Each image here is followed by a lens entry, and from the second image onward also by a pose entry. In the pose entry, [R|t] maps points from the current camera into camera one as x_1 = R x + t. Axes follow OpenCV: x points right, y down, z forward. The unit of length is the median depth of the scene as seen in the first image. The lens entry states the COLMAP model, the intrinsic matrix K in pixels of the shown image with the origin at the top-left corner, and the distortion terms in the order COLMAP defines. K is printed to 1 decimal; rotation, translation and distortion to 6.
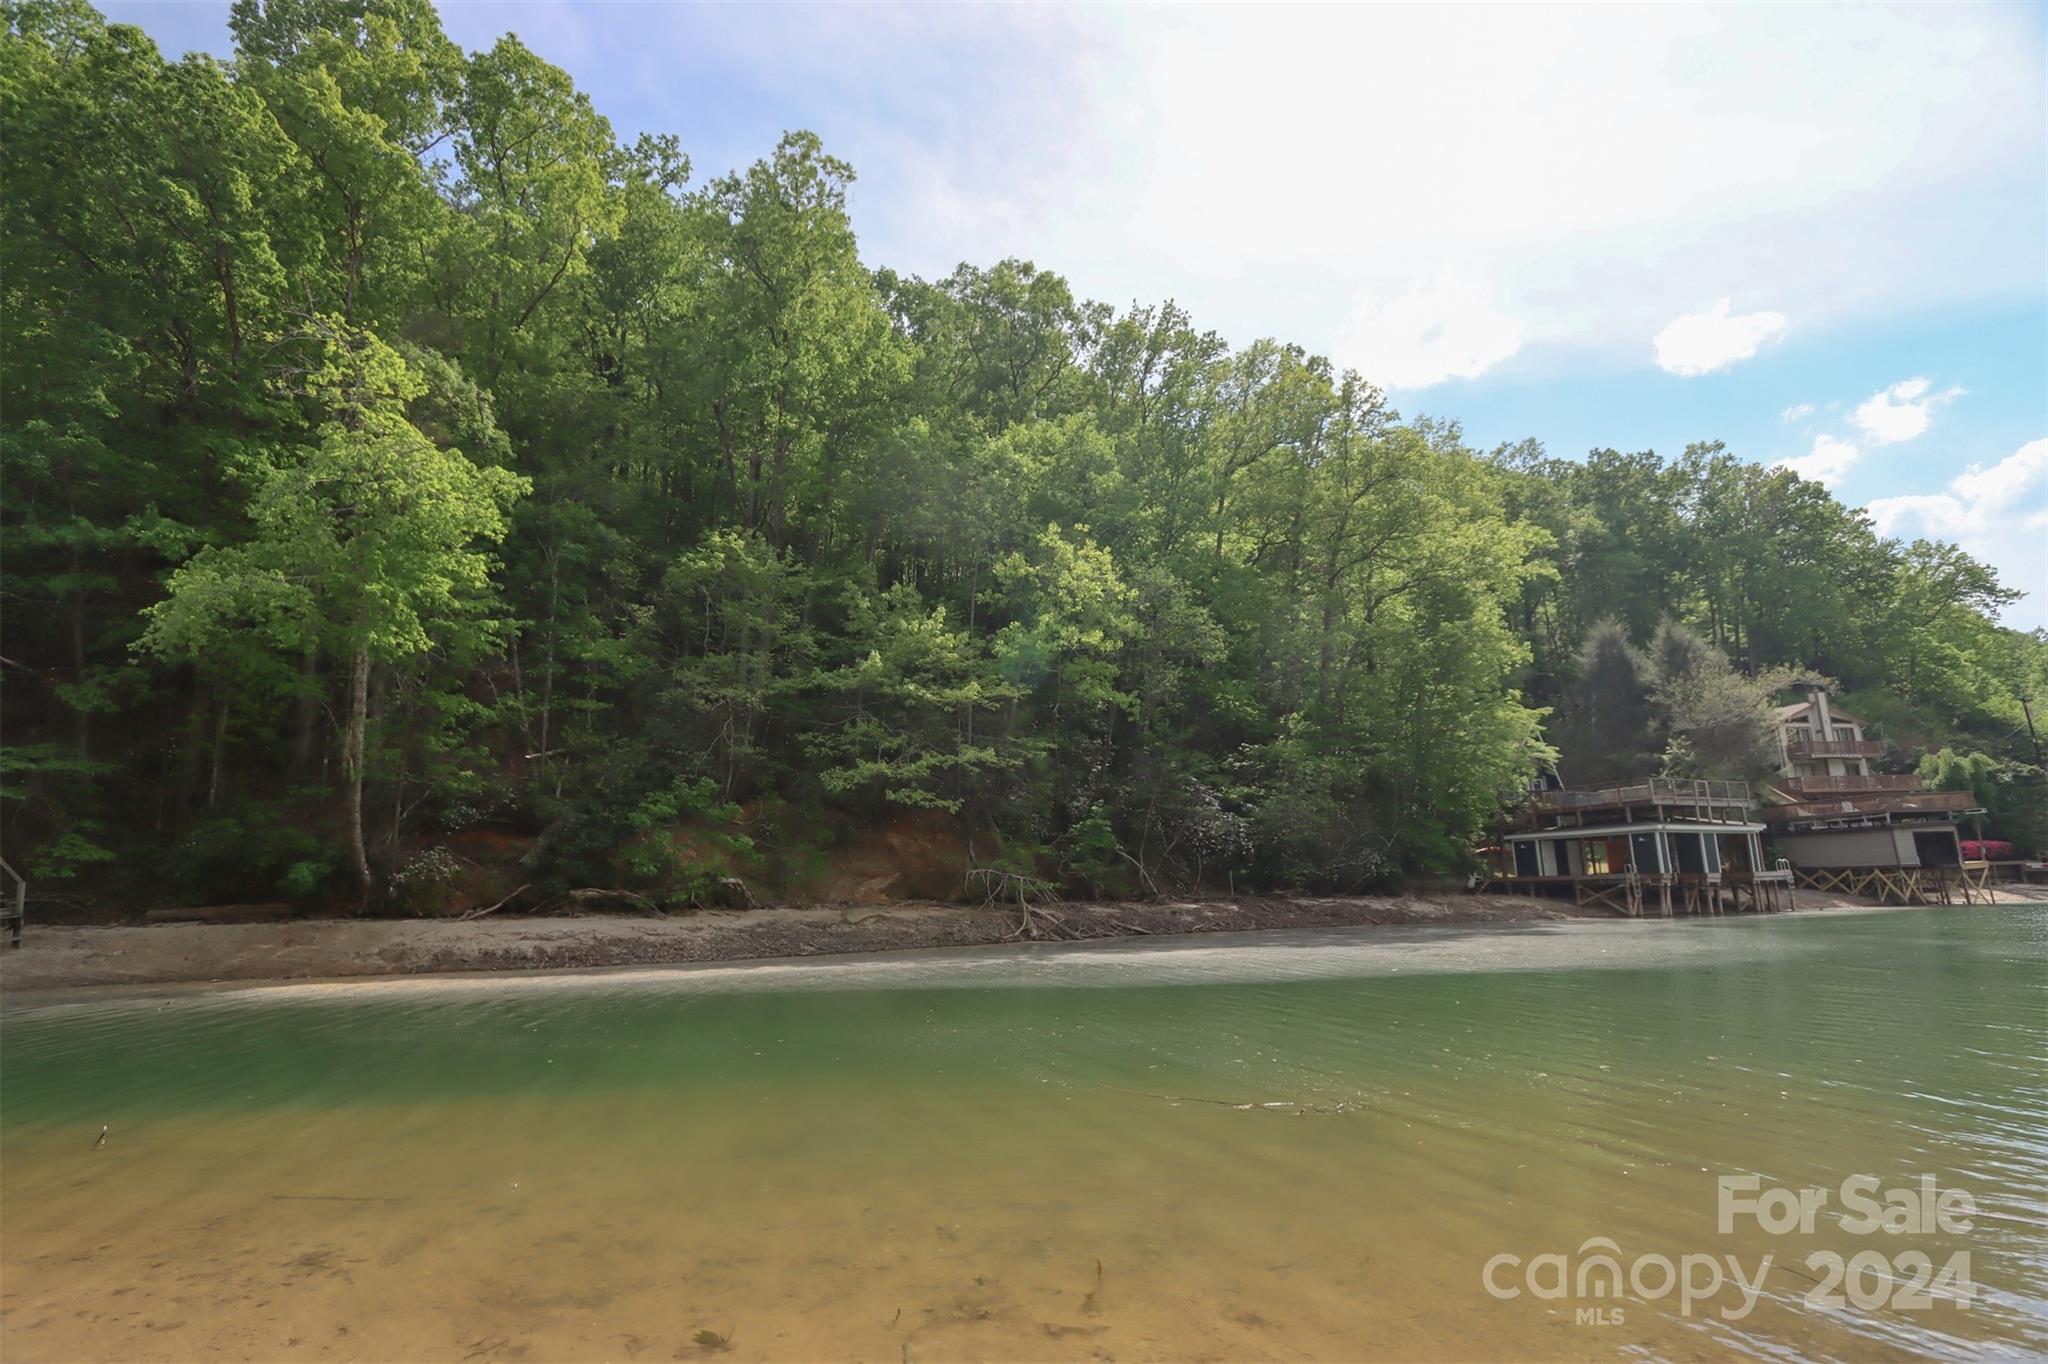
lens RADIAL K [[955.2, 0, 1011.3], [0, 955.2, 686.6], [0, 0, 1]] dist [-0.020316, 0.006429]
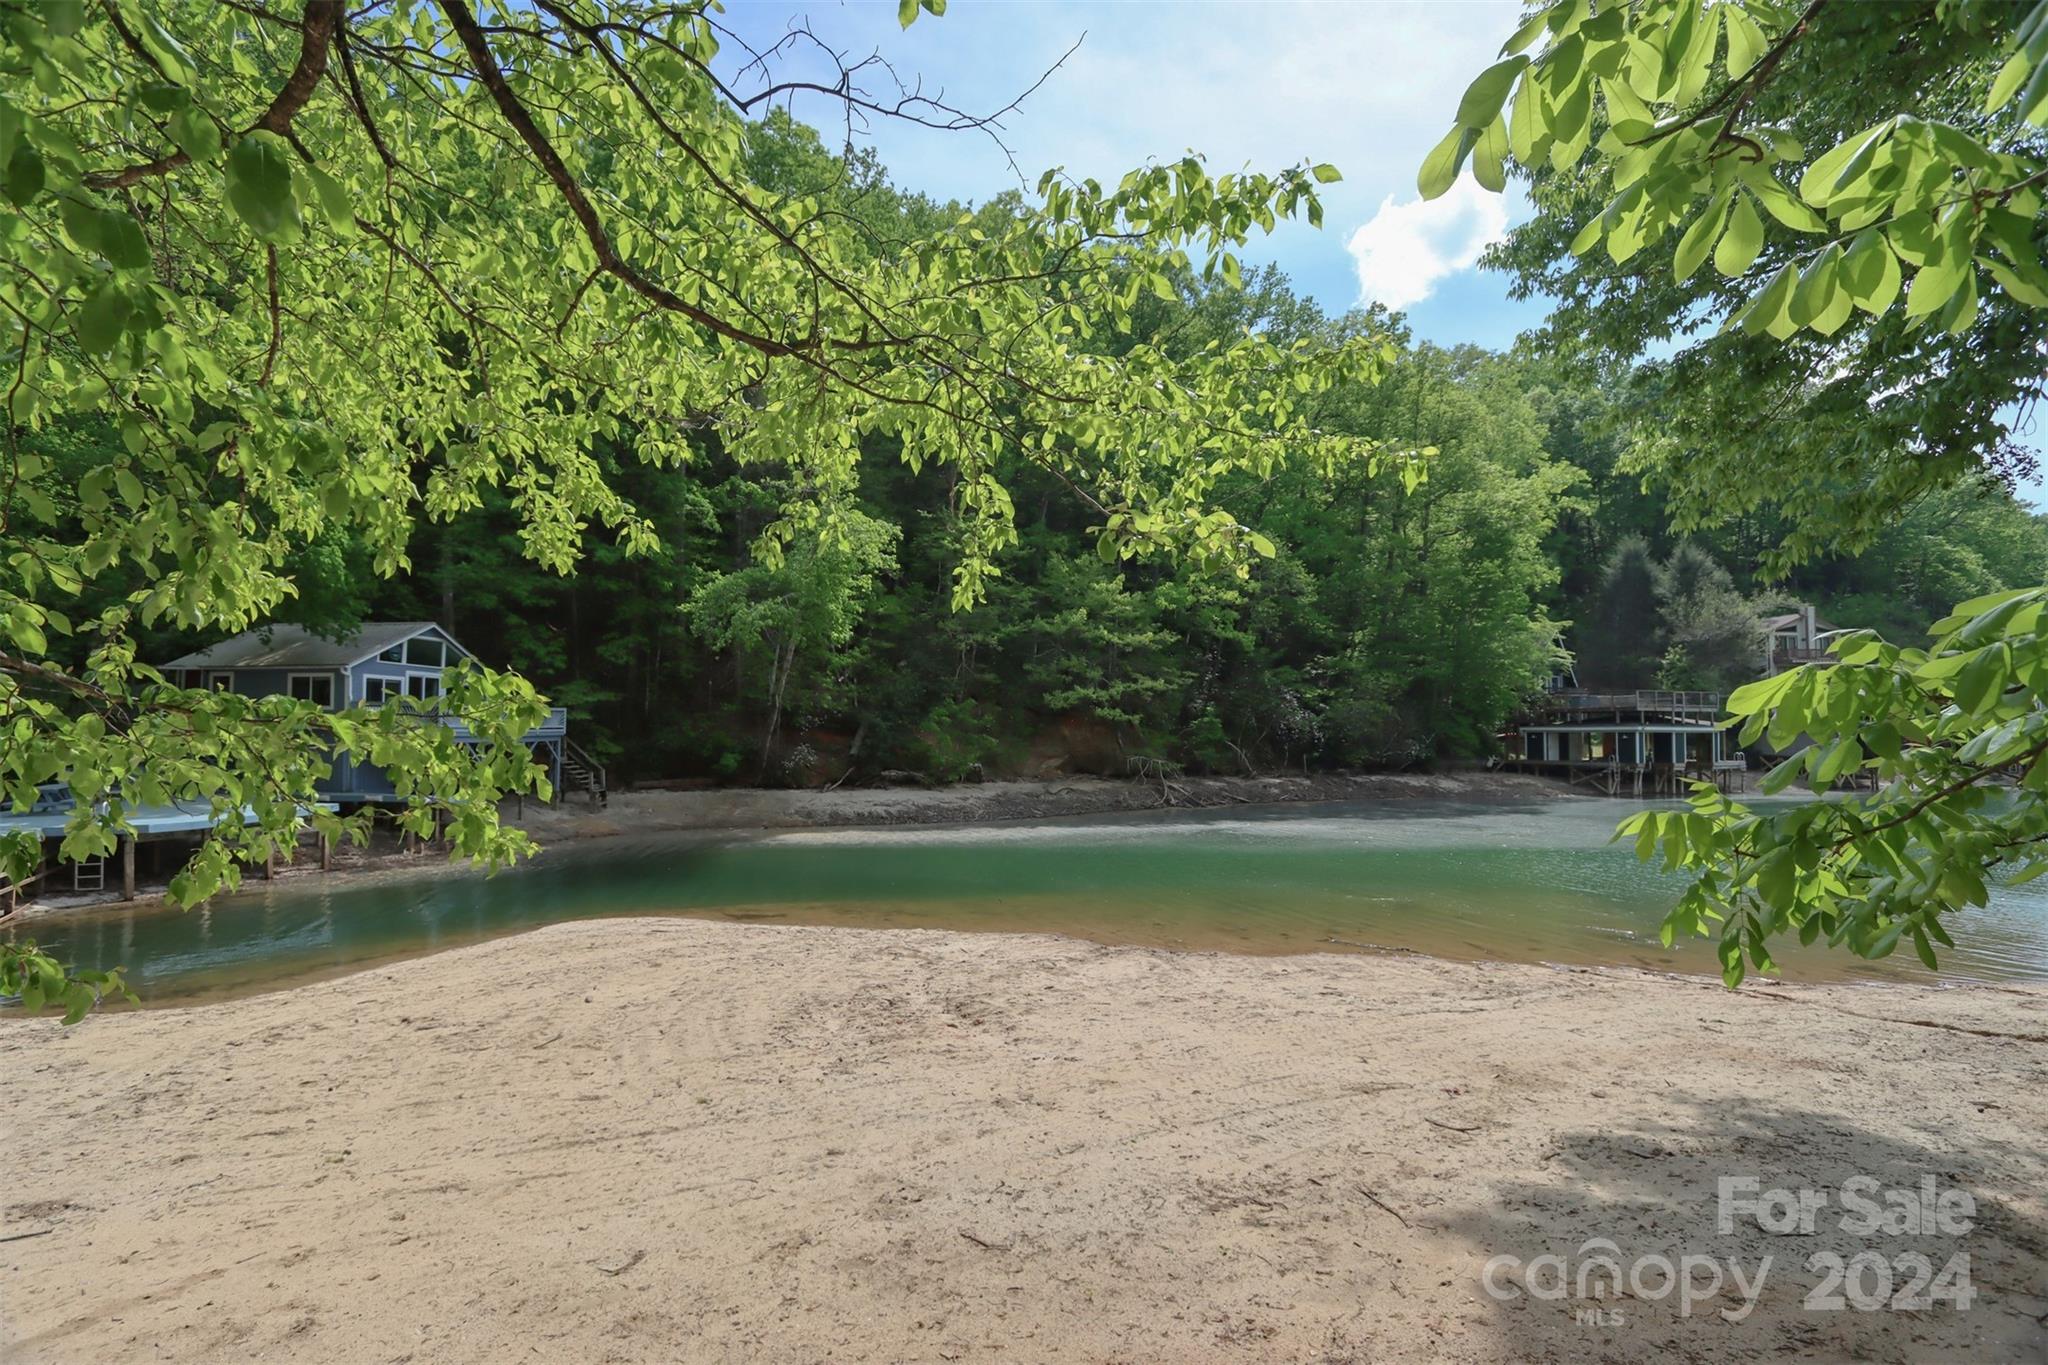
lens RADIAL K [[955.2, 0, 1011.3], [0, 955.2, 687.1], [0, 0, 1]] dist [-0.020316, 0.006429]
pose [[0.999259, 0.019401, -0.033235, -0.133988], [-0.013656, 0.986182, 0.165099, -0.110684], [0.035979, -0.164523, 0.985717, -0.302128]]
